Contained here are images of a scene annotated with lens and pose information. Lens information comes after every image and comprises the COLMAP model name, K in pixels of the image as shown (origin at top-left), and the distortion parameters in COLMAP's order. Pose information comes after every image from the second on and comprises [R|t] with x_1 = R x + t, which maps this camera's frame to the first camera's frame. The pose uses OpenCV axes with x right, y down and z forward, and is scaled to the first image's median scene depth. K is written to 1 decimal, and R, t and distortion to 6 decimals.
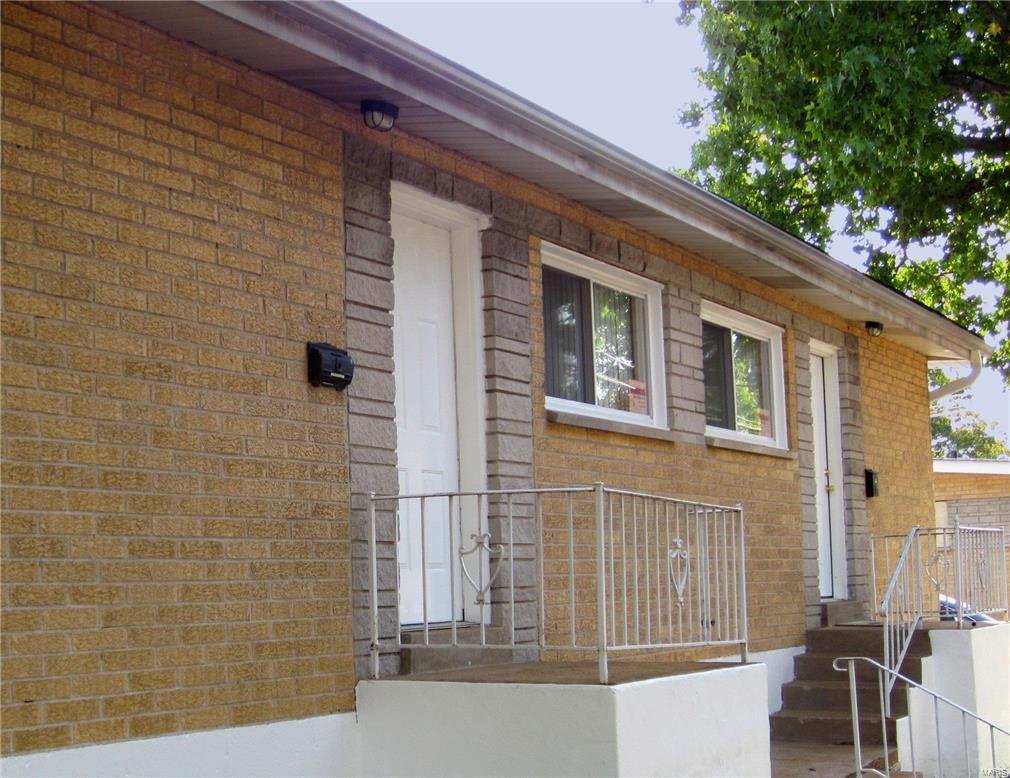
lens RADIAL K [[1781.9, 0, 504.7], [0, 1781.9, 391.7], [0, 0, 1]] dist [-0.137486, 0.000000]
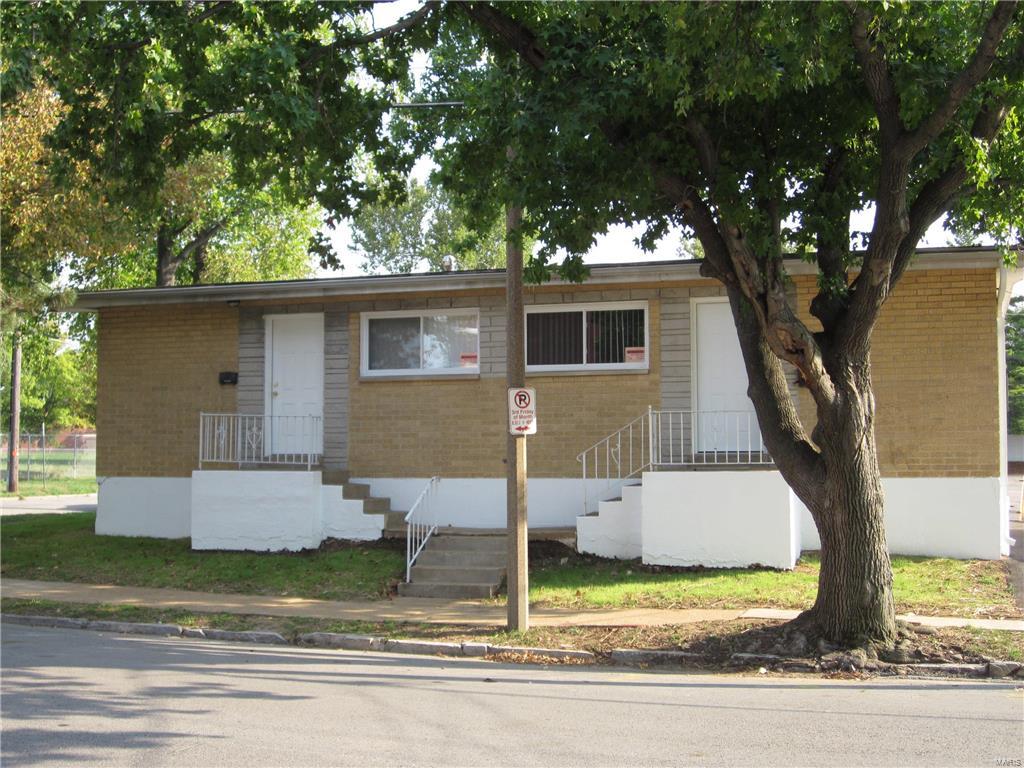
lens RADIAL K [[1343.2, 0, 511.5], [0, 1343.2, 372.9], [0, 0, 1]] dist [-0.151271, 0.000000]
pose [[0.160015, -0.038840, -0.986350, 2.451842], [0.106208, 0.994102, -0.021915, 0.086744], [0.981384, -0.101252, 0.163196, 1.070457]]
